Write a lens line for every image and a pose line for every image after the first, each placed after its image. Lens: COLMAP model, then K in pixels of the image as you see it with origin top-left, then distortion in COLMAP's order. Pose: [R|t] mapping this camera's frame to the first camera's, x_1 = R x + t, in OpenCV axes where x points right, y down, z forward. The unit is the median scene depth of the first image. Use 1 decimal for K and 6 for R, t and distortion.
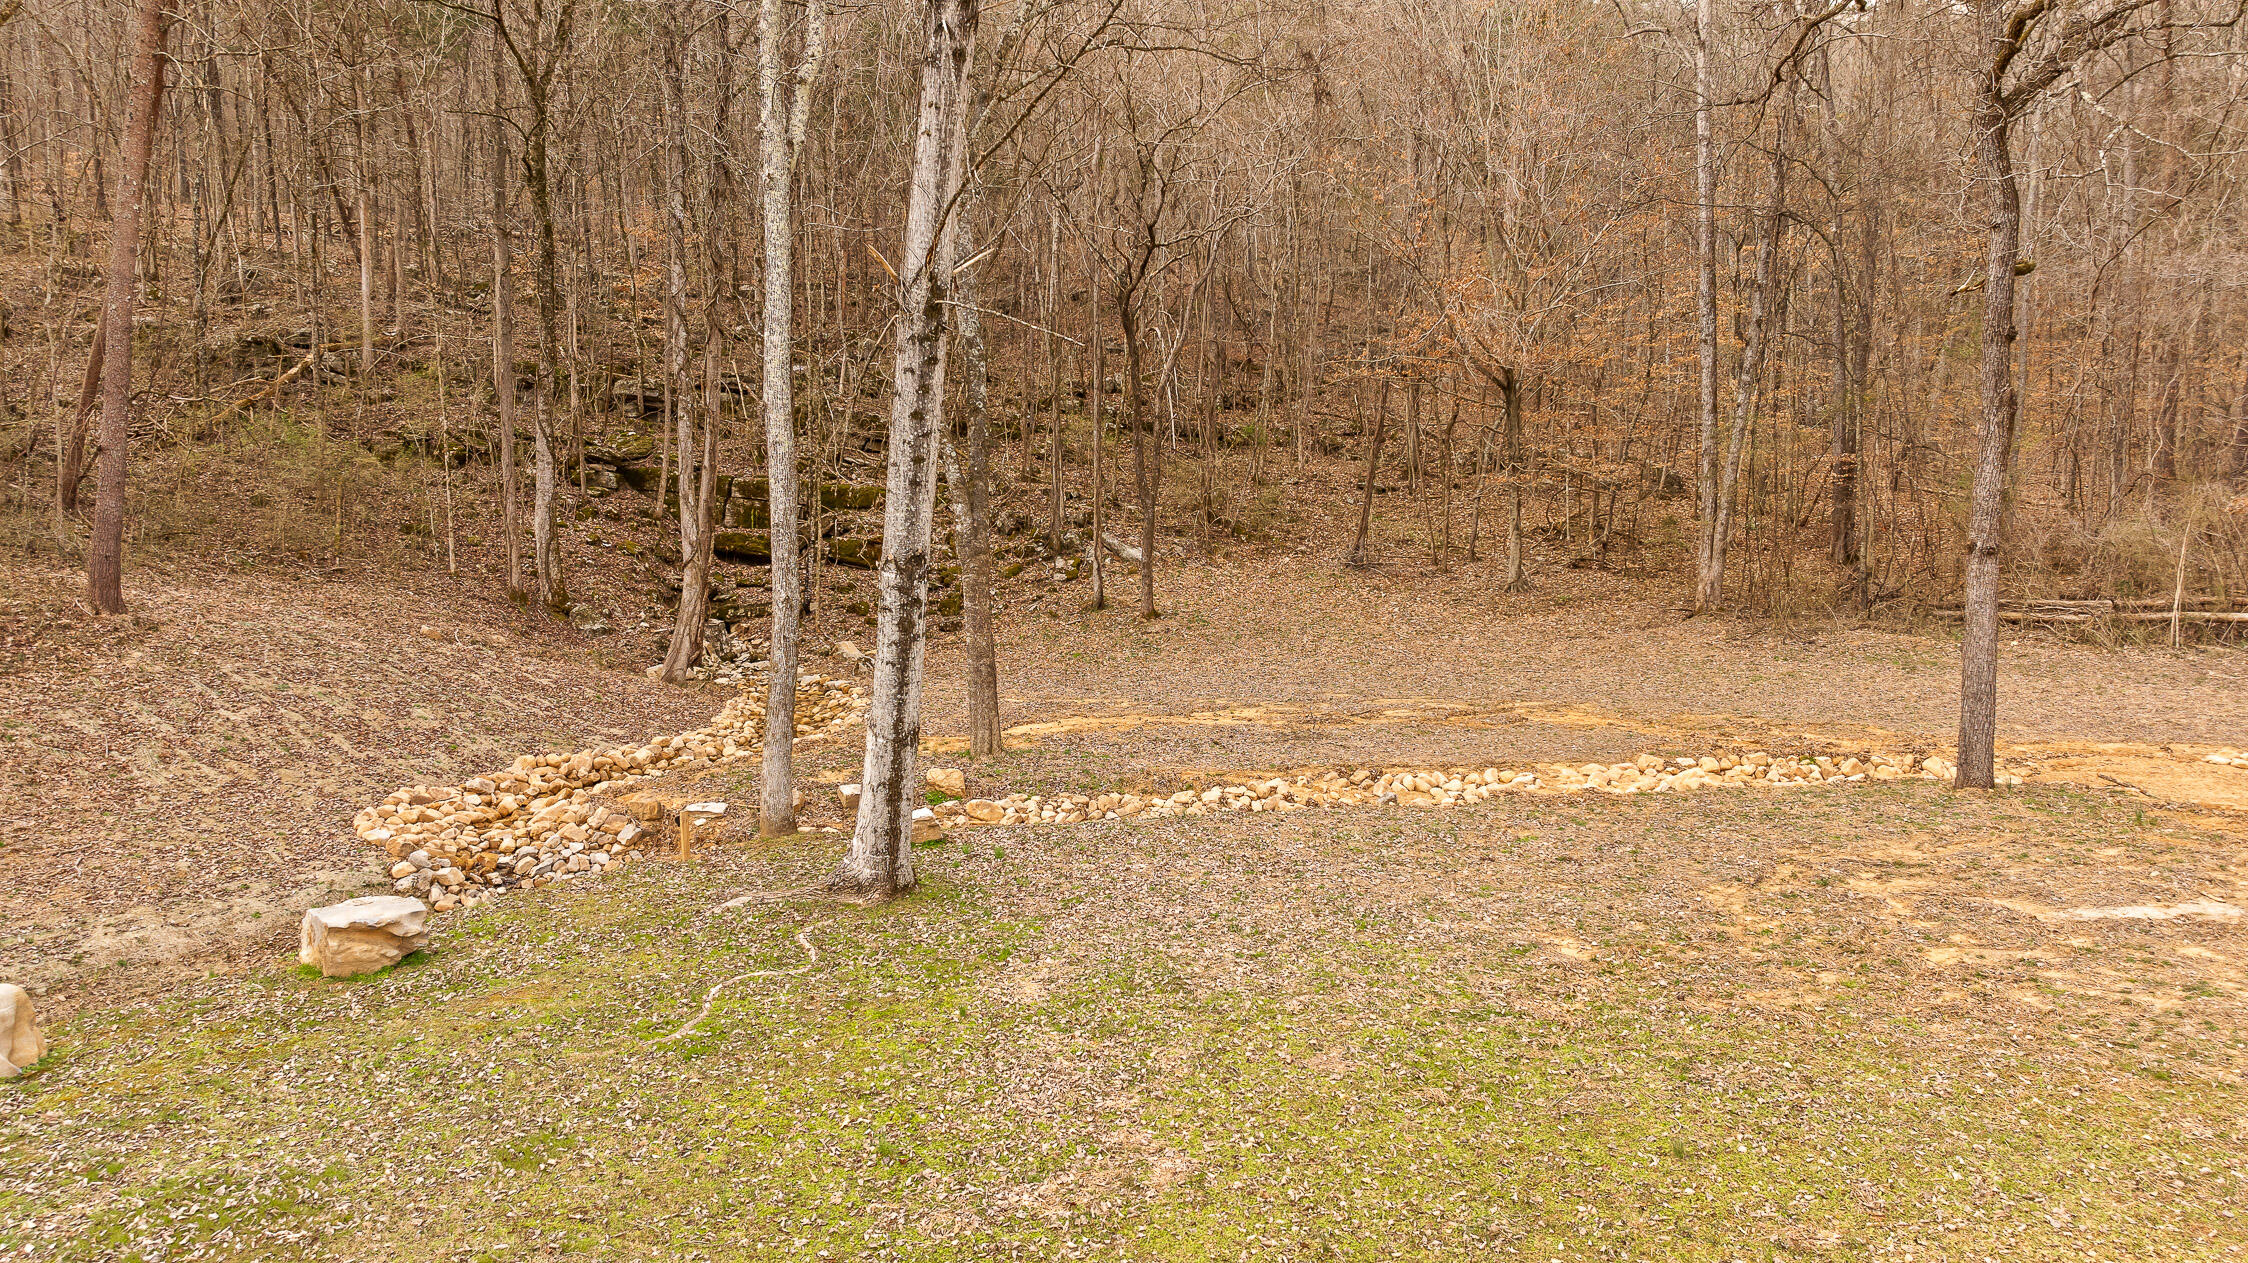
lens RADIAL K [[1573.3, 0, 1123.1], [0, 1573.3, 633.2], [0, 0, 1]] dist [-0.006558, 0.000029]
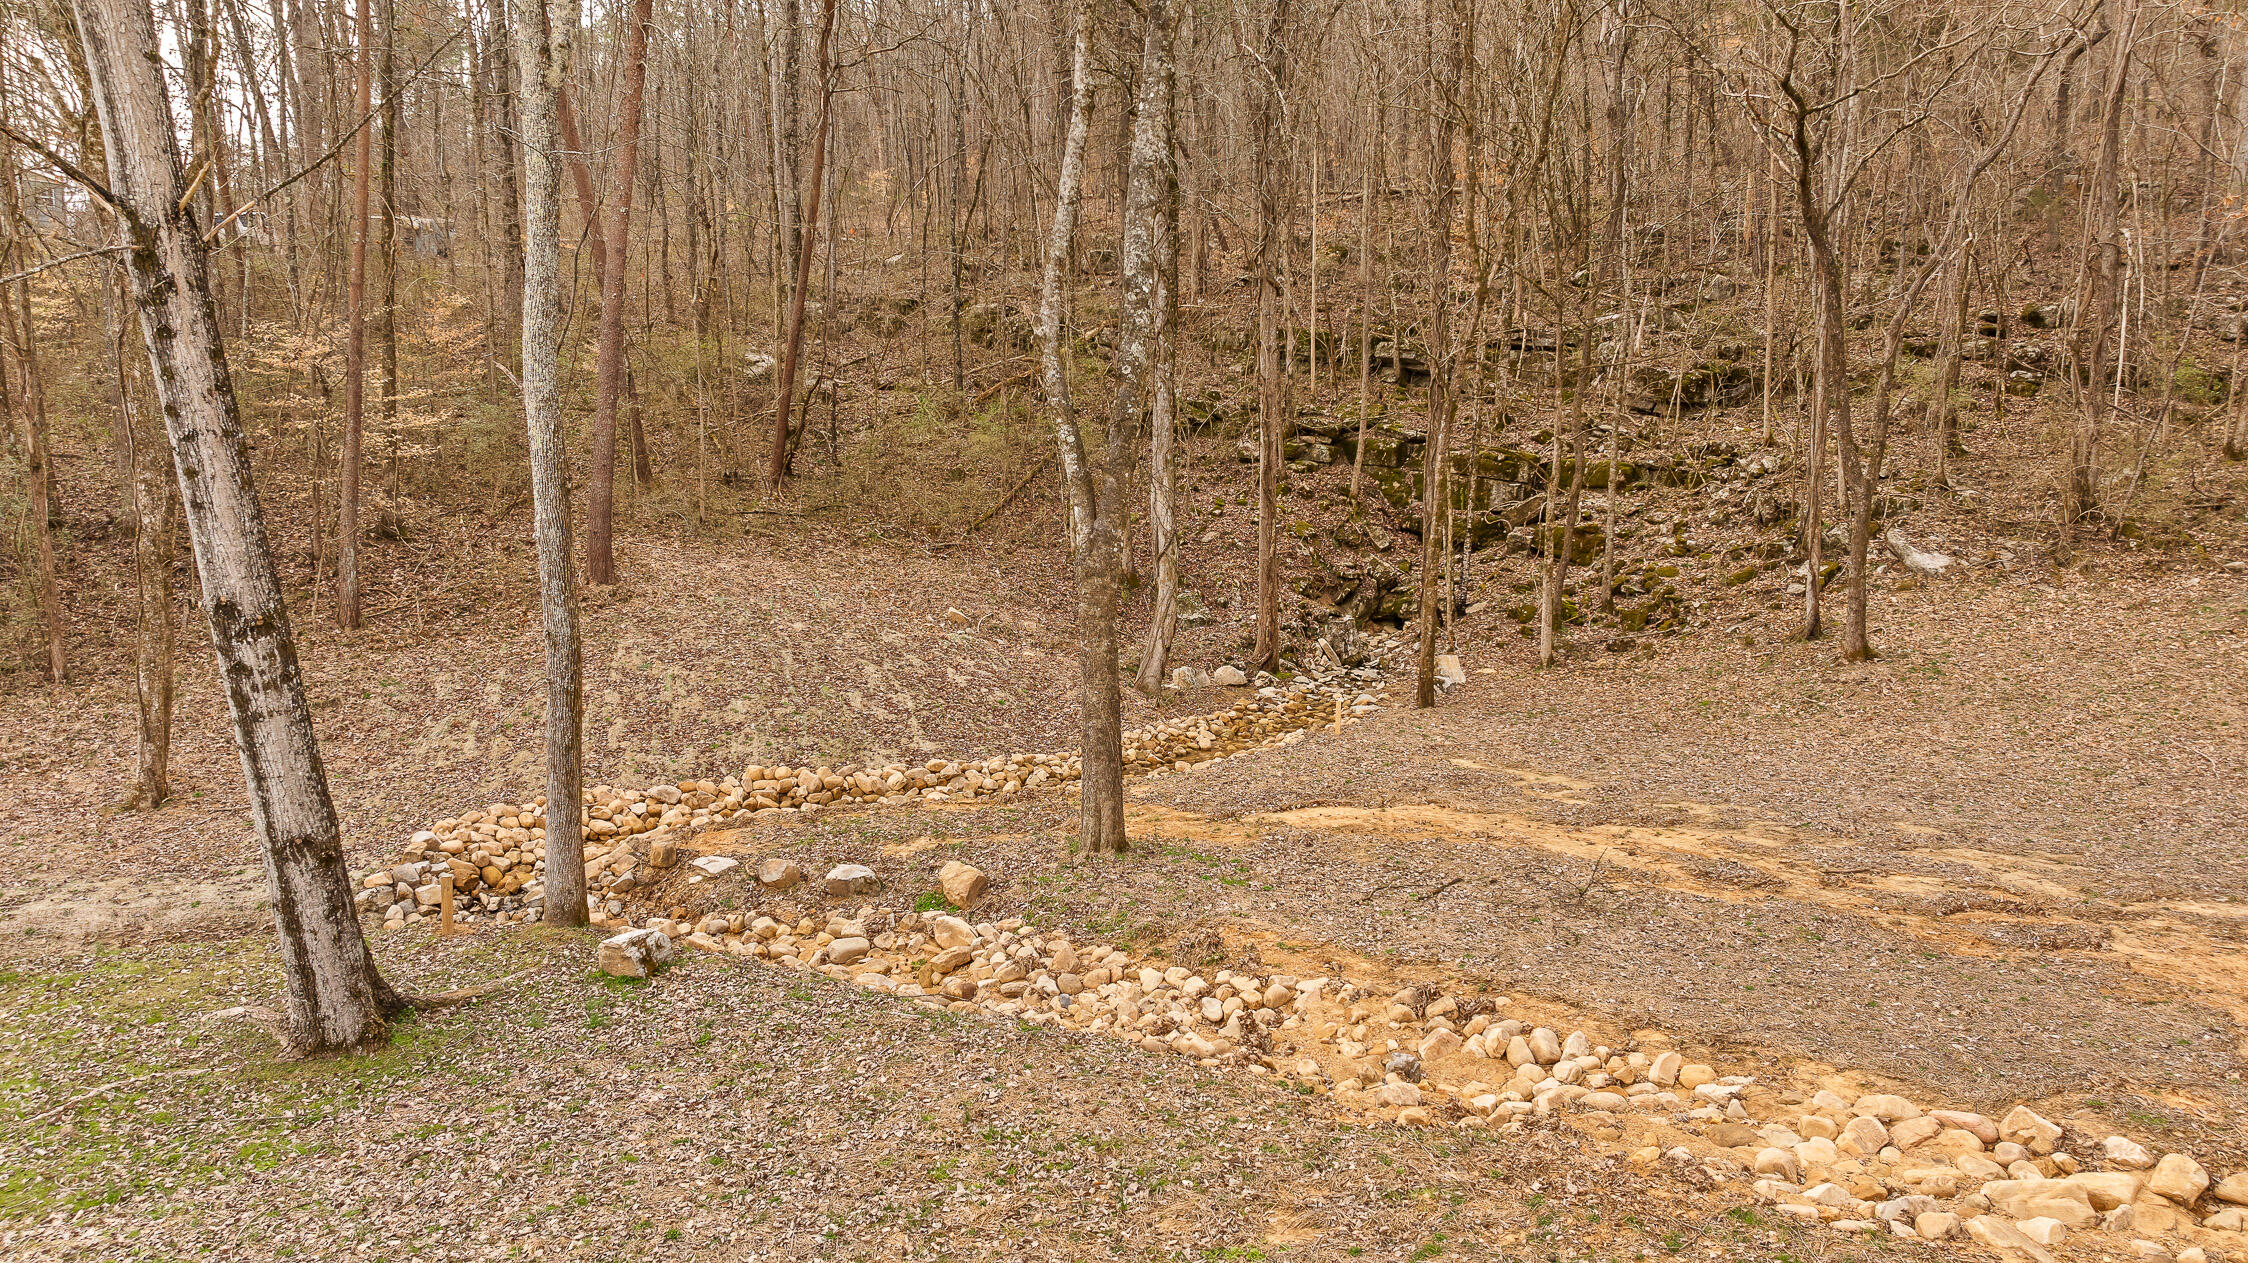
lens RADIAL K [[1573.3, 0, 1123.4], [0, 1573.3, 632.5], [0, 0, 1]] dist [-0.006558, 0.000029]
pose [[0.733821, 0.077099, -0.674954, 0.228189], [-0.058832, 0.997019, 0.049924, -0.034038], [0.676791, 0.003074, 0.736169, 0.260481]]
